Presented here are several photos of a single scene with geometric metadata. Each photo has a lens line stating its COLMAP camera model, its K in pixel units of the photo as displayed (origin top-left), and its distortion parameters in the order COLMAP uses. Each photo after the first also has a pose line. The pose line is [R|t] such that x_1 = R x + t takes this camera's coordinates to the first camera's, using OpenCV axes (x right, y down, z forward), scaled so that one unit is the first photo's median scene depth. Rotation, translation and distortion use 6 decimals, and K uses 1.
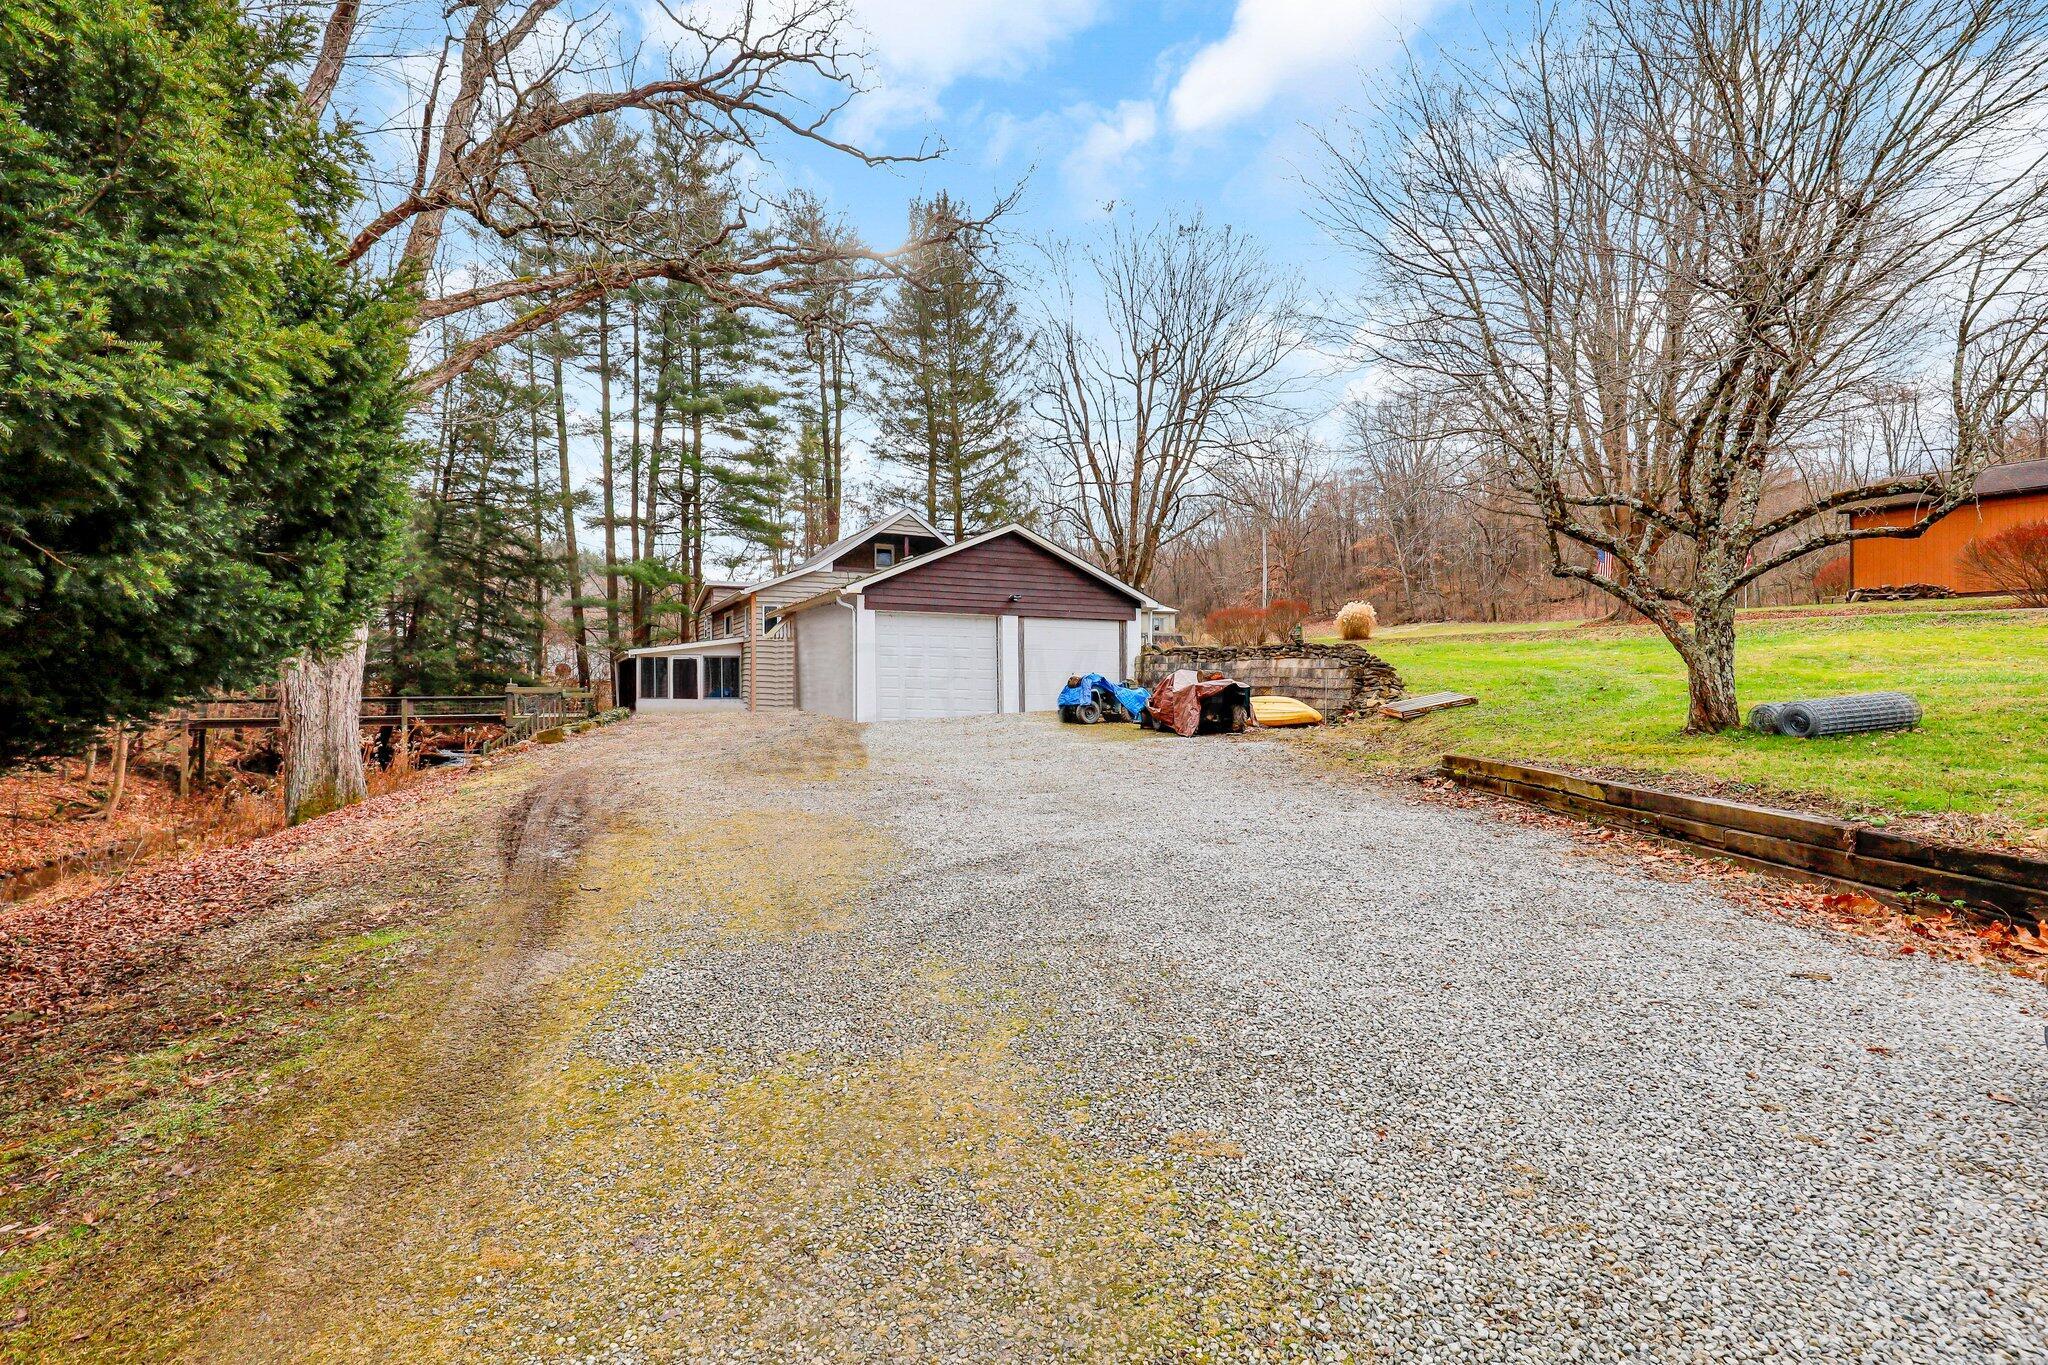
lens RADIAL K [[937.6, 0, 1020.0], [0, 937.6, 691.1], [0, 0, 1]] dist [0.000836, -0.000987]
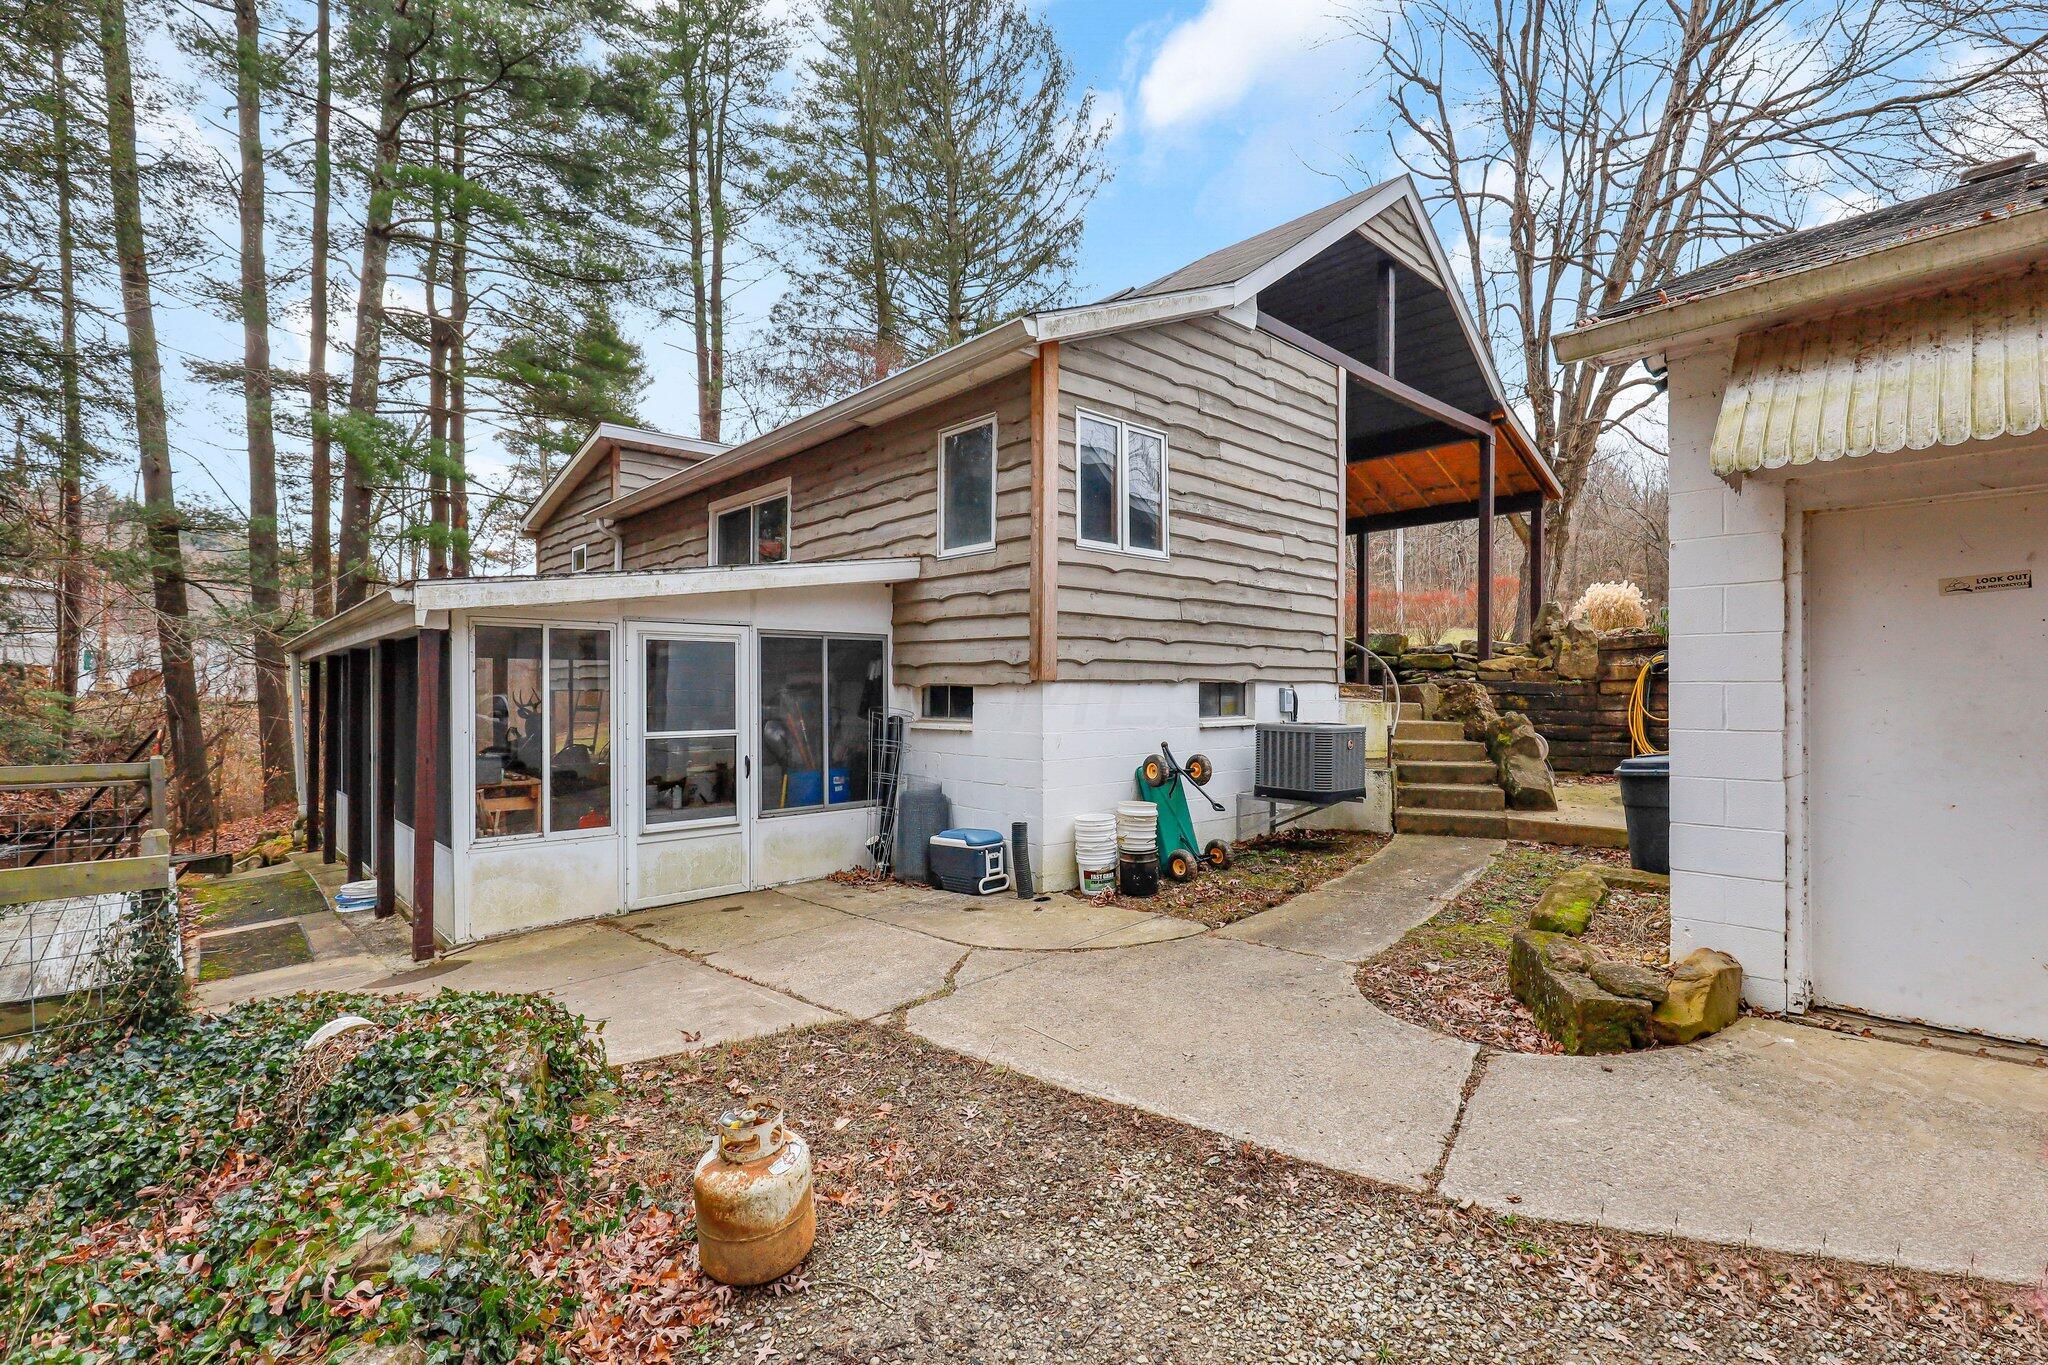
lens RADIAL K [[937.6, 0, 1029.5], [0, 937.6, 681.0], [0, 0, 1]] dist [0.000836, -0.000987]
pose [[0.962114, -0.010547, 0.272444, -0.207800], [0.015954, 0.999717, -0.017640, -0.012548], [-0.272181, 0.021318, 0.962010, 0.474462]]
